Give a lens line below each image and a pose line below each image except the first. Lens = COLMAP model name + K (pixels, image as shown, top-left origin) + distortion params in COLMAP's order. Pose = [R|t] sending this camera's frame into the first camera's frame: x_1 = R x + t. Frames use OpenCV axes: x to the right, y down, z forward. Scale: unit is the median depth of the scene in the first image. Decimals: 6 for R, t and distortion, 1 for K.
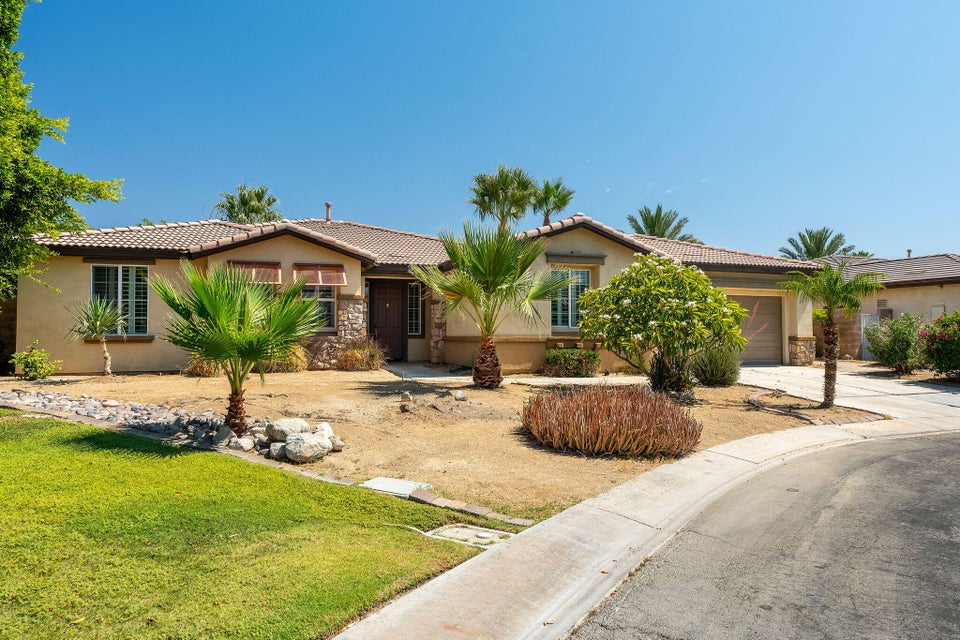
lens RADIAL K [[609.2, 0, 474.7], [0, 609.2, 315.5], [0, 0, 1]] dist [-0.002531, -0.000101]
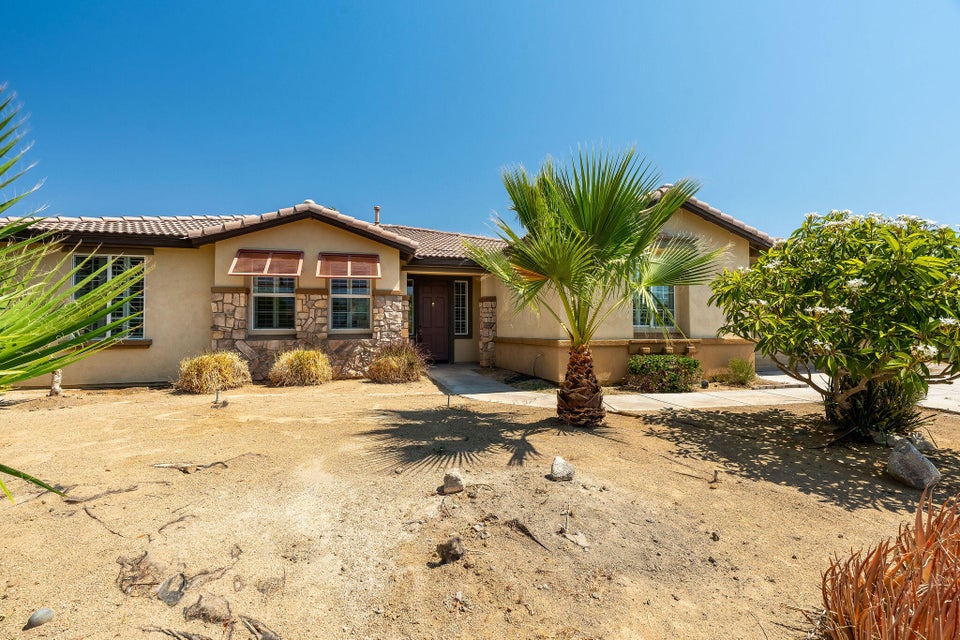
lens RADIAL K [[435.2, 0, 479.4], [0, 435.2, 323.4], [0, 0, 1]] dist [-0.009202, 0.000149]
pose [[0.998723, -0.004917, -0.050280, -0.045644], [0.005715, 0.999860, 0.015741, 0.003650], [0.050196, -0.016008, 0.998611, 0.405422]]
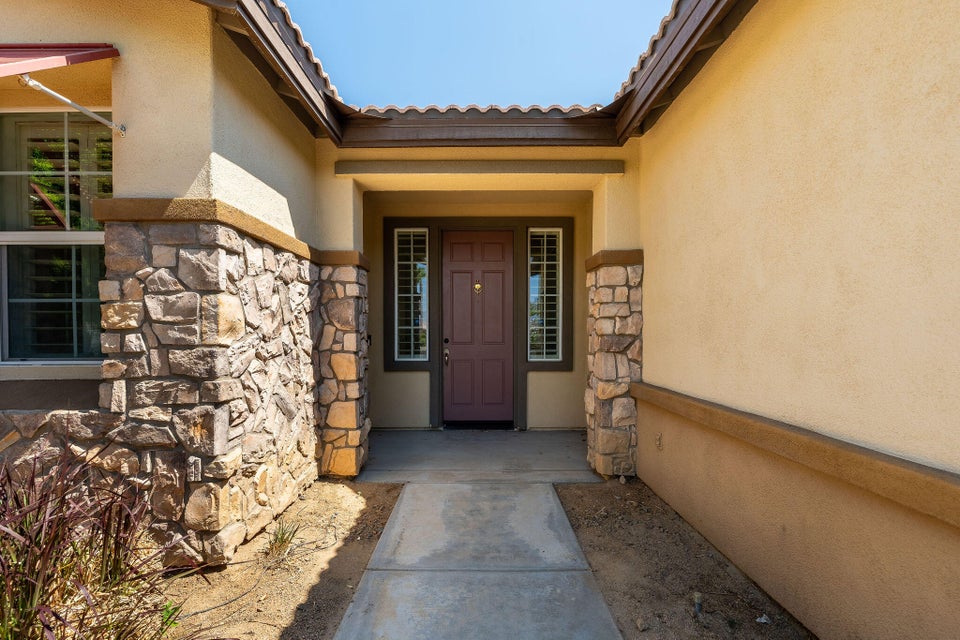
lens RADIAL K [[435.2, 0, 478.1], [0, 435.2, 329.3], [0, 0, 1]] dist [-0.009202, 0.000149]
pose [[0.944933, -0.000066, -0.327264, -0.061058], [0.006746, 0.999791, 0.019275, 0.006084], [0.327194, -0.020421, 0.944736, 0.916400]]
